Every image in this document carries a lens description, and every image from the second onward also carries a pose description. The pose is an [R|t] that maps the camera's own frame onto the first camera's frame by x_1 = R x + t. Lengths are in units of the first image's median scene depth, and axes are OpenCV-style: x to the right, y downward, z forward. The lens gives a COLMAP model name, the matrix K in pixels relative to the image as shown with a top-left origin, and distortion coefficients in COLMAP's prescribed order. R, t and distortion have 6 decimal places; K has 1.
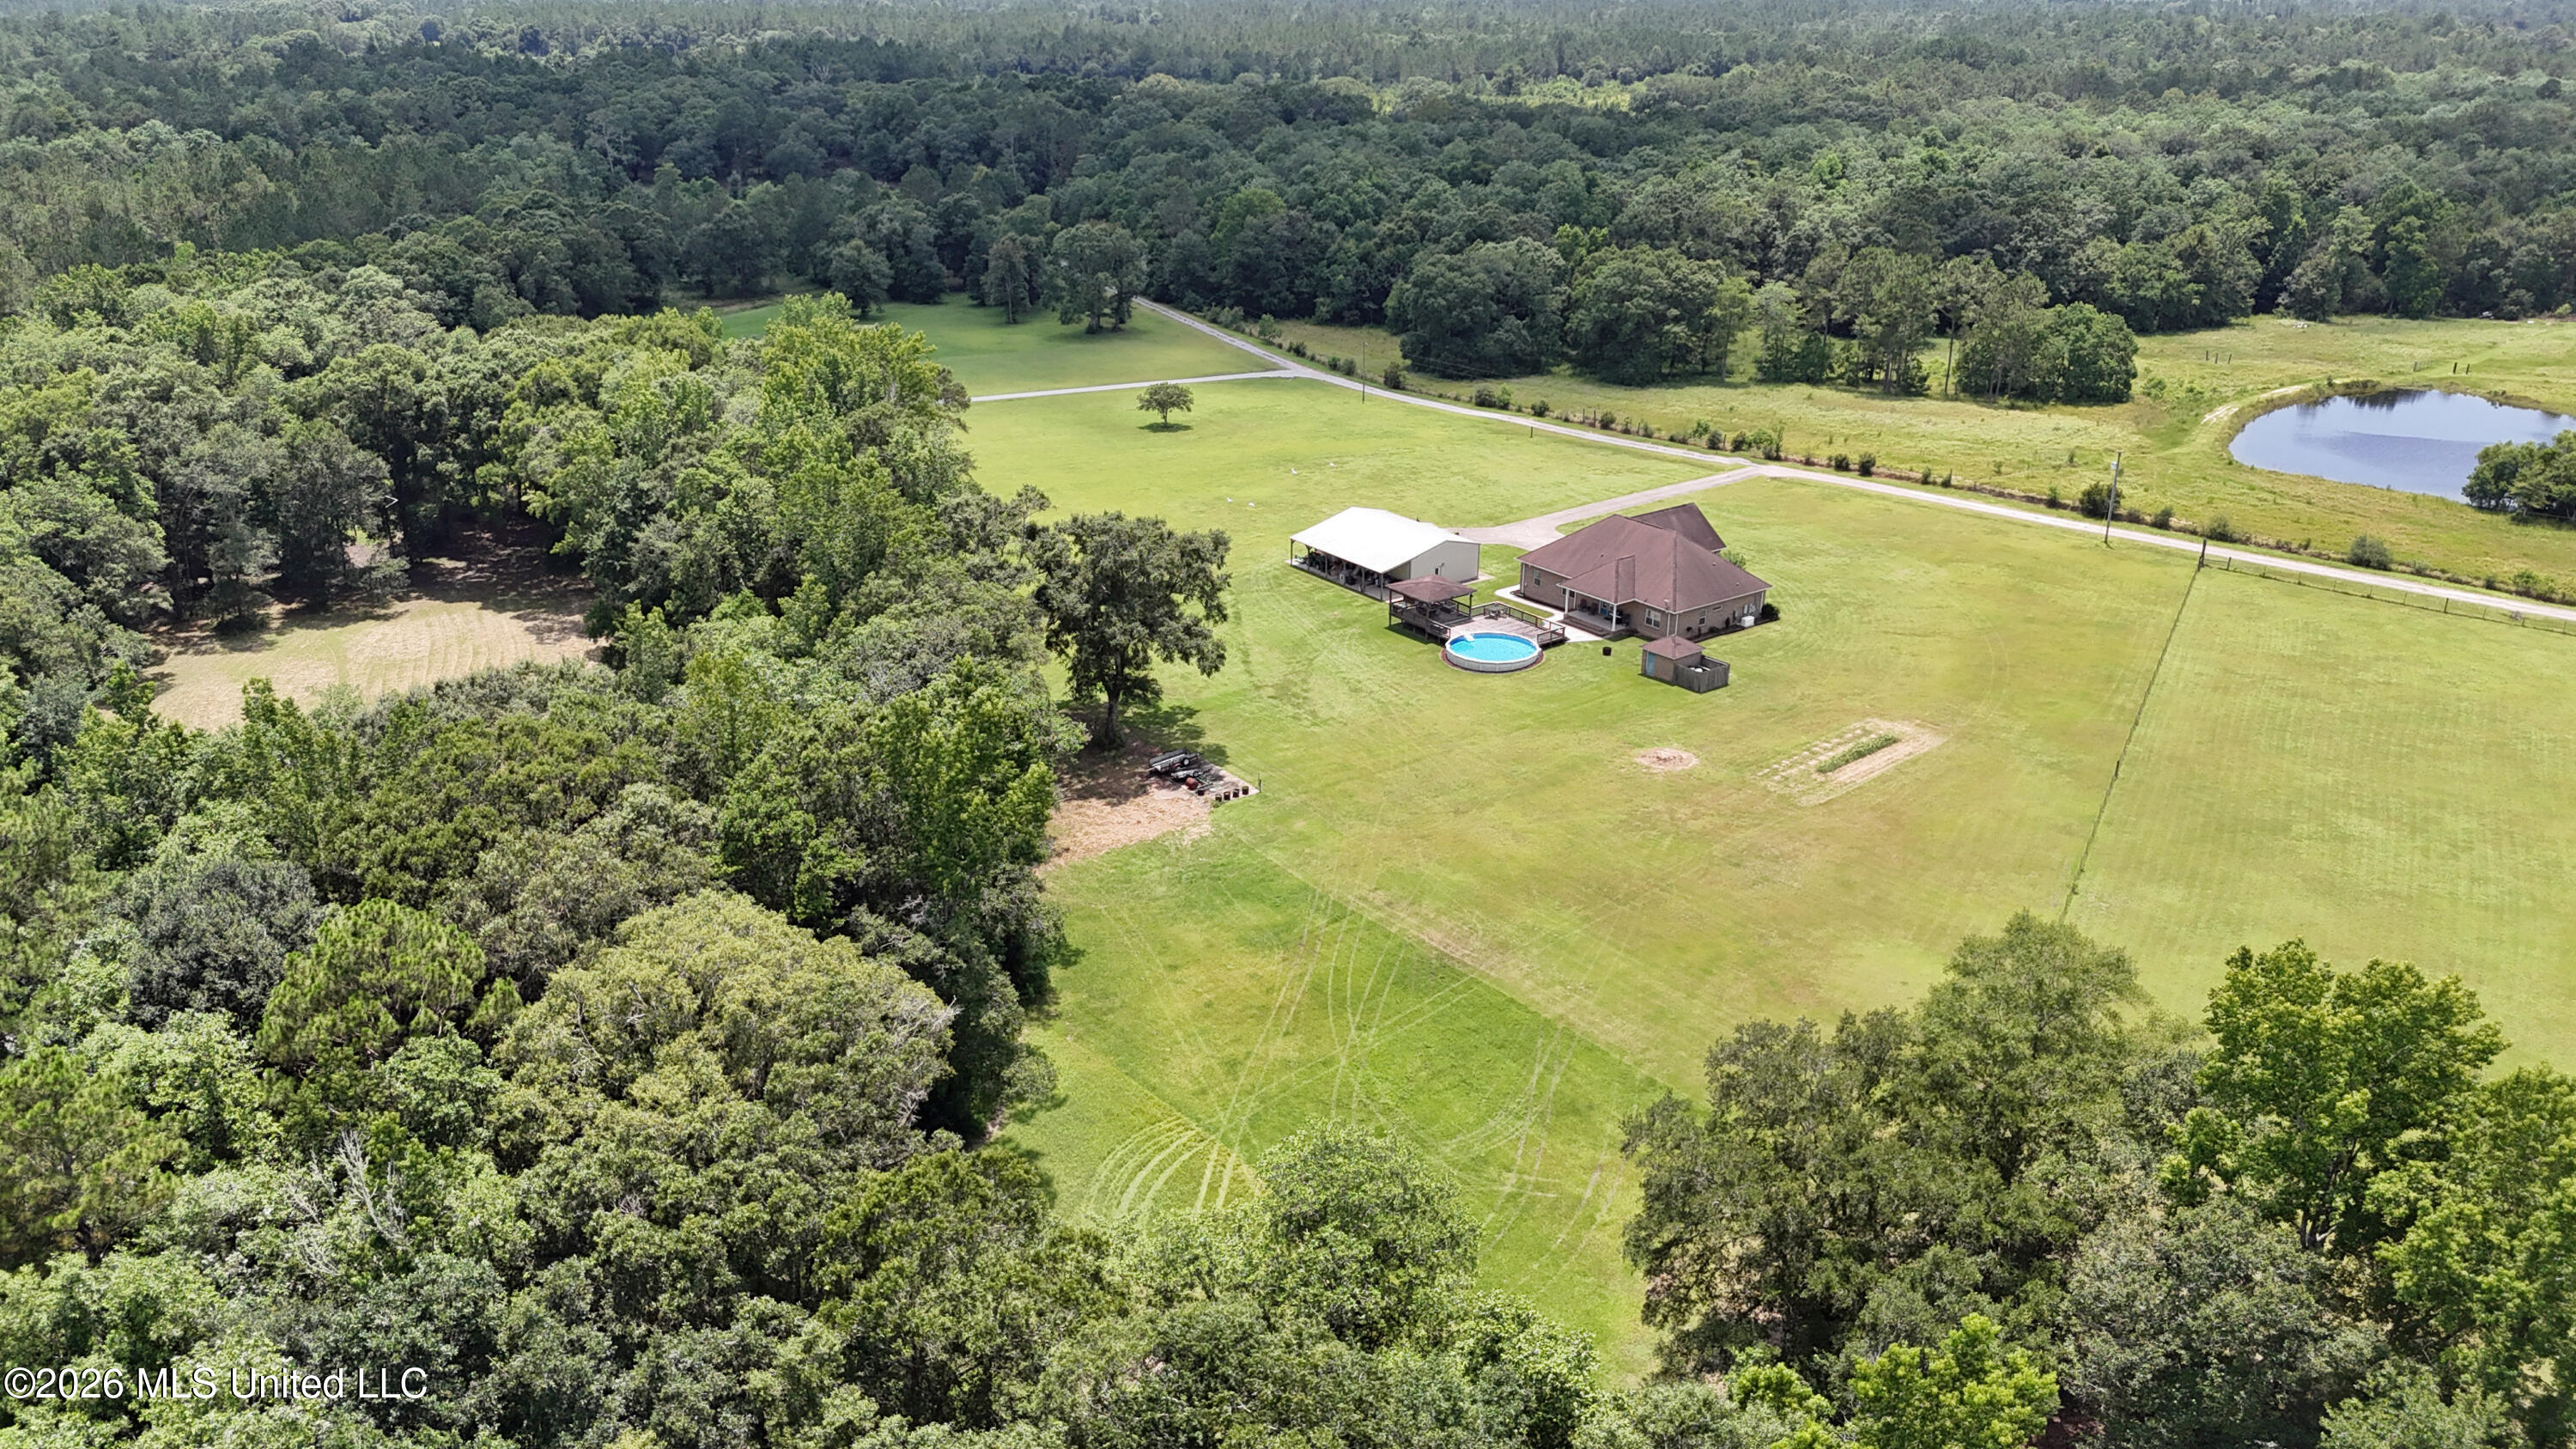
lens RADIAL K [[1897.1, 0, 1276.6], [0, 1897.1, 716.6], [0, 0, 1]] dist [0.054939, -0.046224]
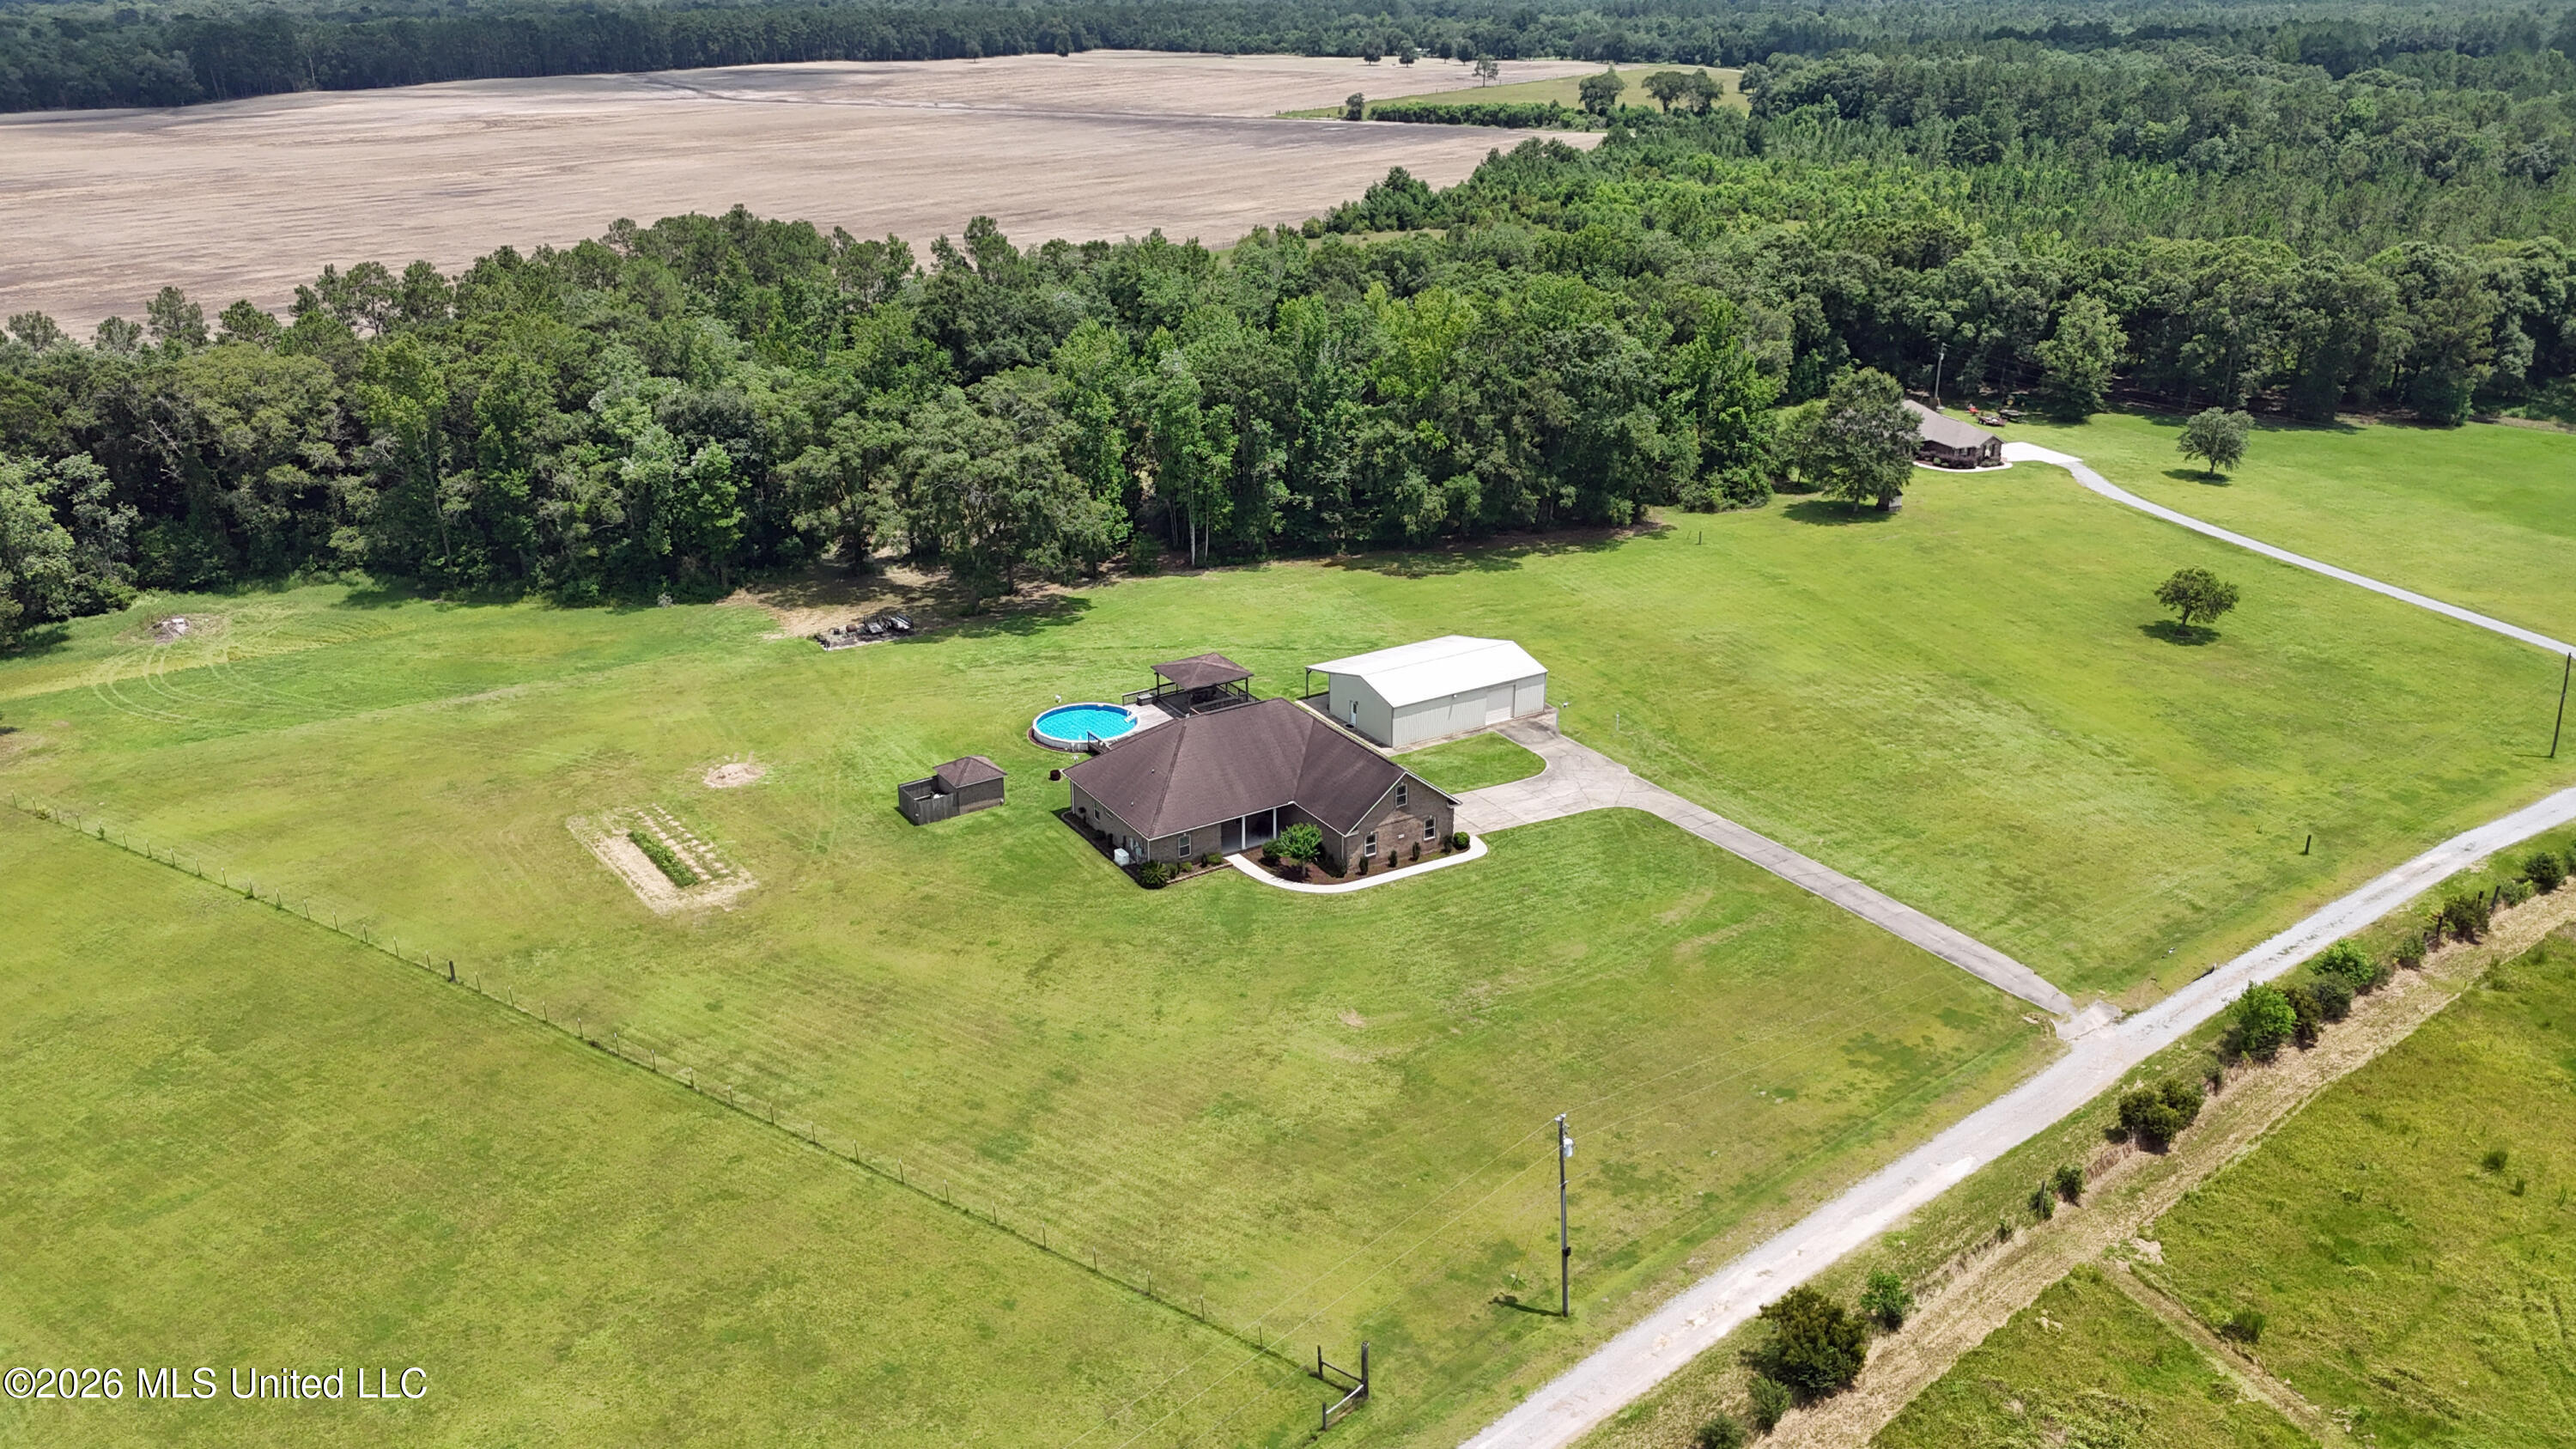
lens RADIAL K [[1897.1, 0, 1289.3], [0, 1897.1, 723.4], [0, 0, 1]] dist [0.054939, -0.046224]
pose [[-0.082986, 0.368452, -0.925935, 0.604638], [-0.371458, 0.850744, 0.371824, -0.260090], [0.924734, 0.374803, 0.066265, 0.677962]]
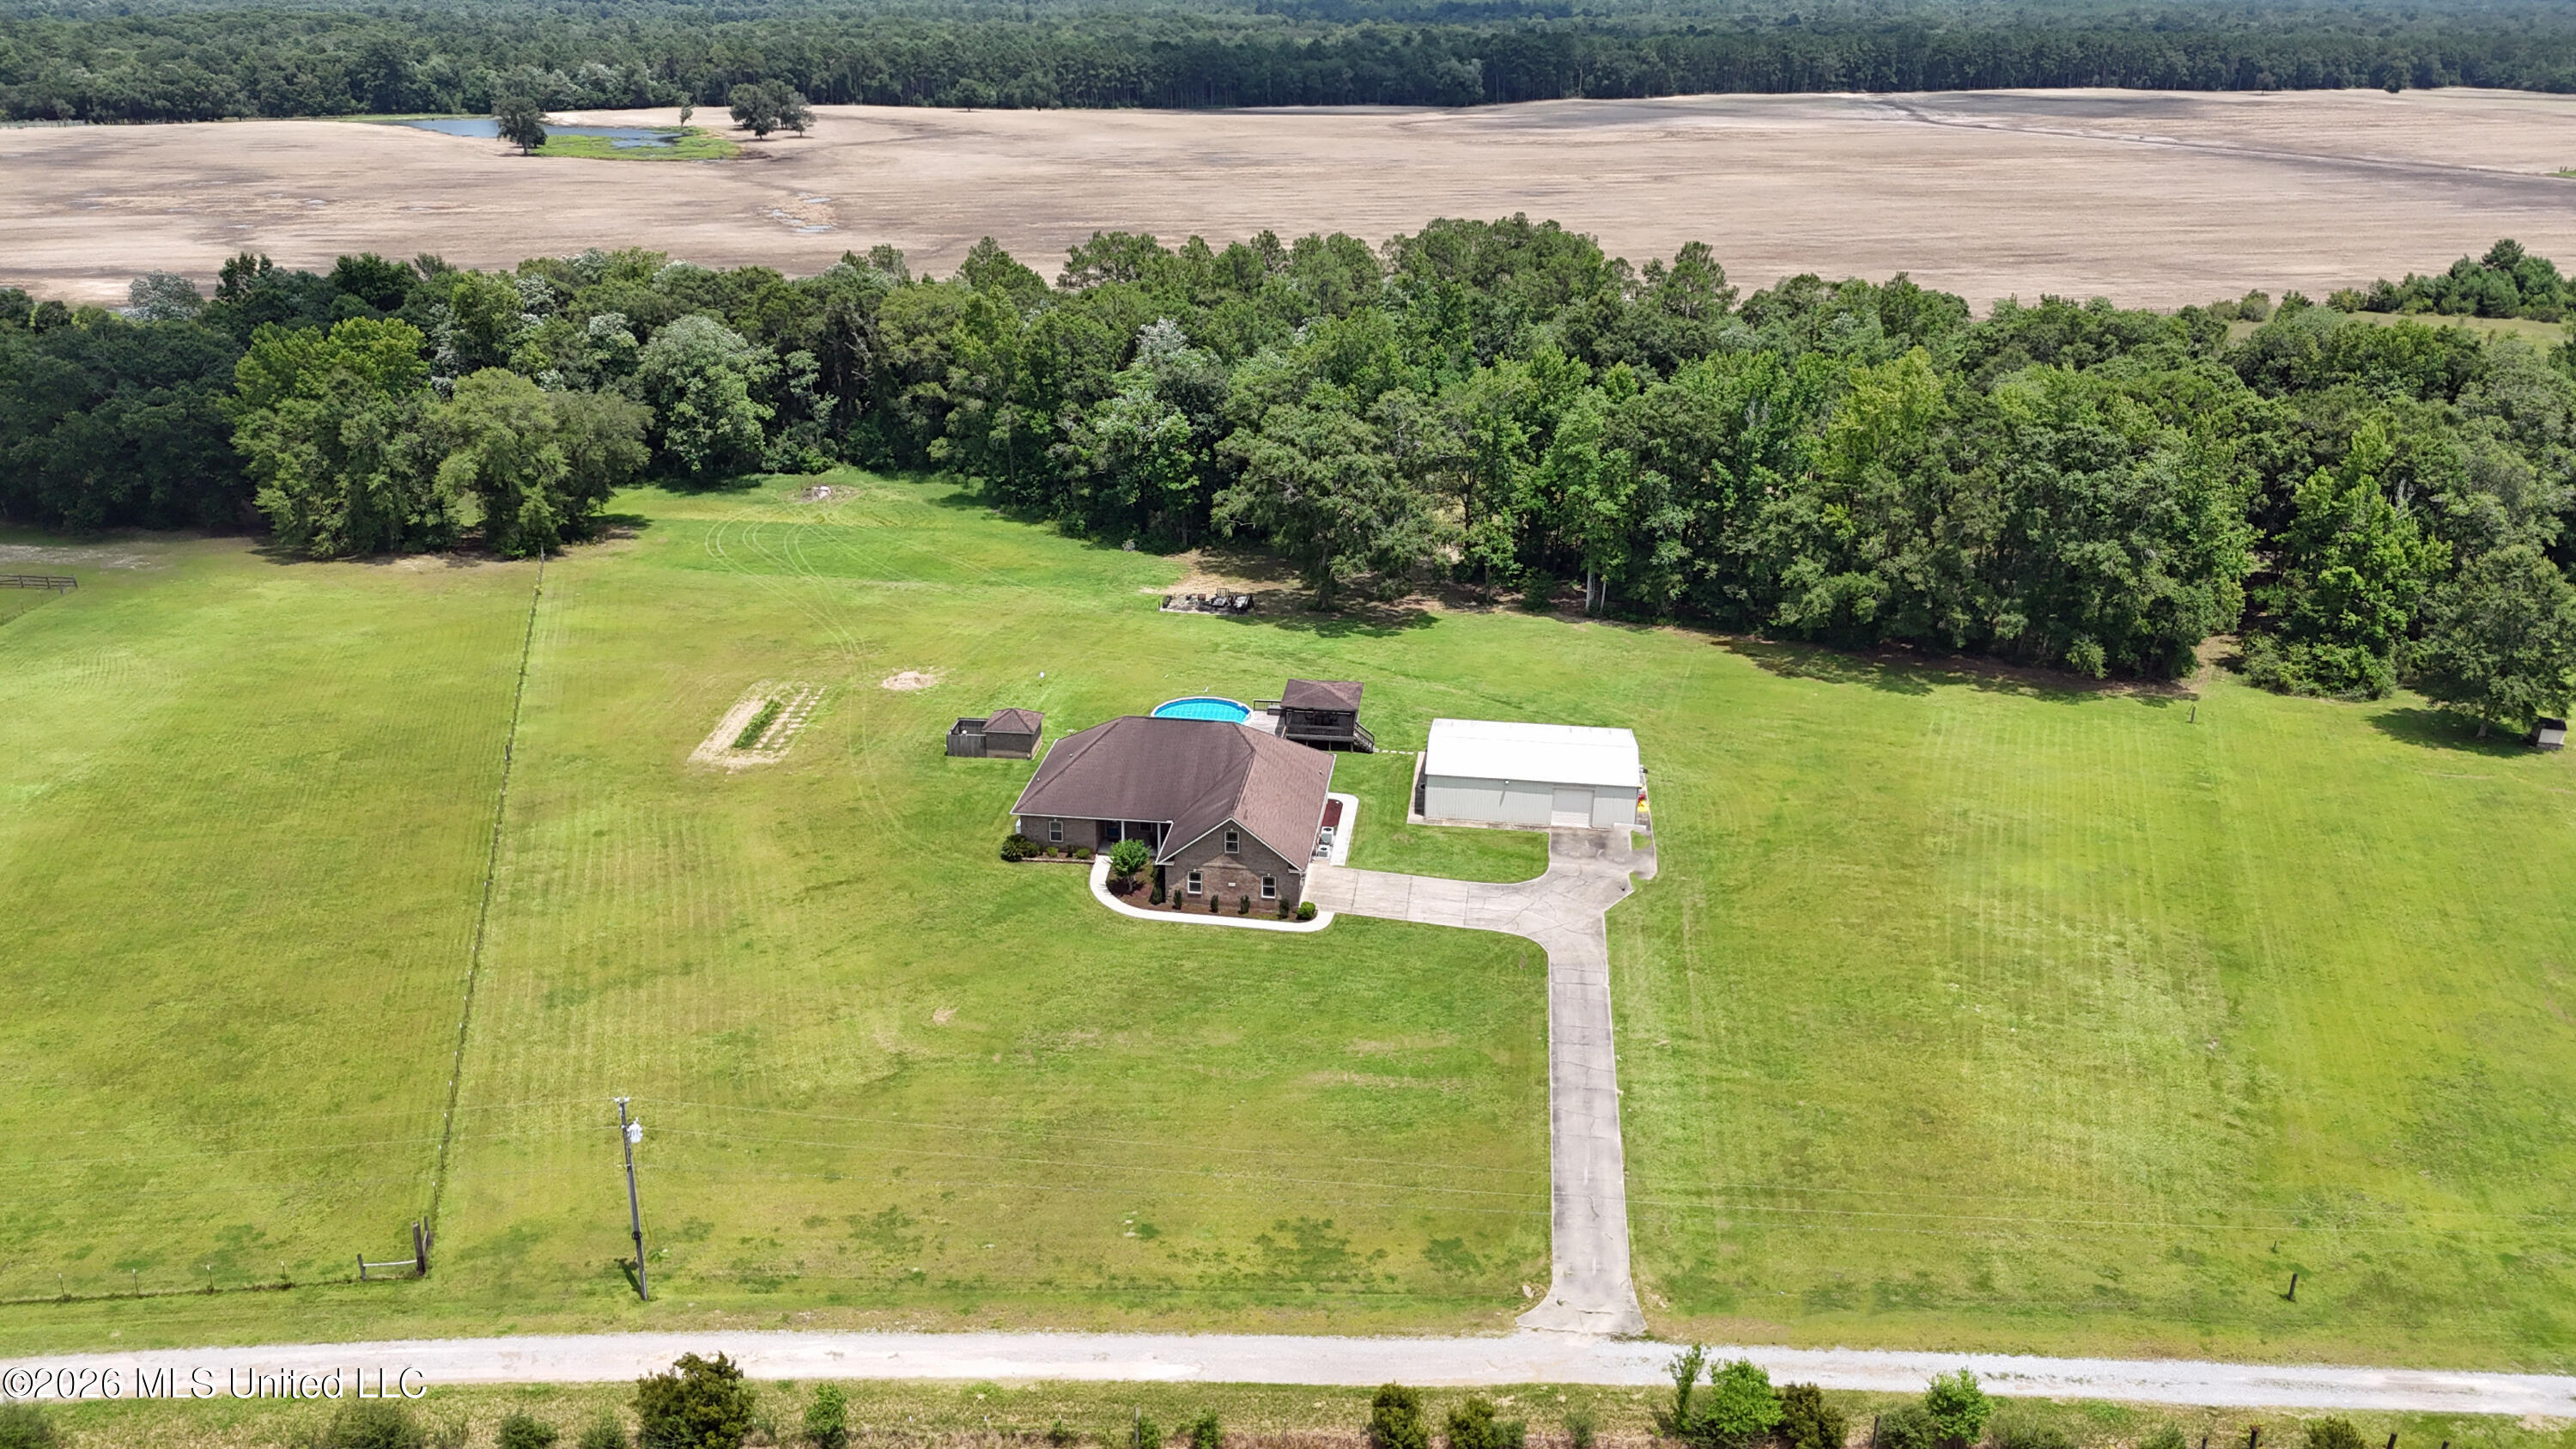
lens RADIAL K [[1897.1, 0, 1289.7], [0, 1897.1, 734.2], [0, 0, 1]] dist [0.054939, -0.046224]
pose [[-0.688773, 0.258976, -0.677144, 0.460187], [-0.282603, 0.764226, 0.579737, -0.366699], [0.667628, 0.590670, -0.453190, 0.943876]]
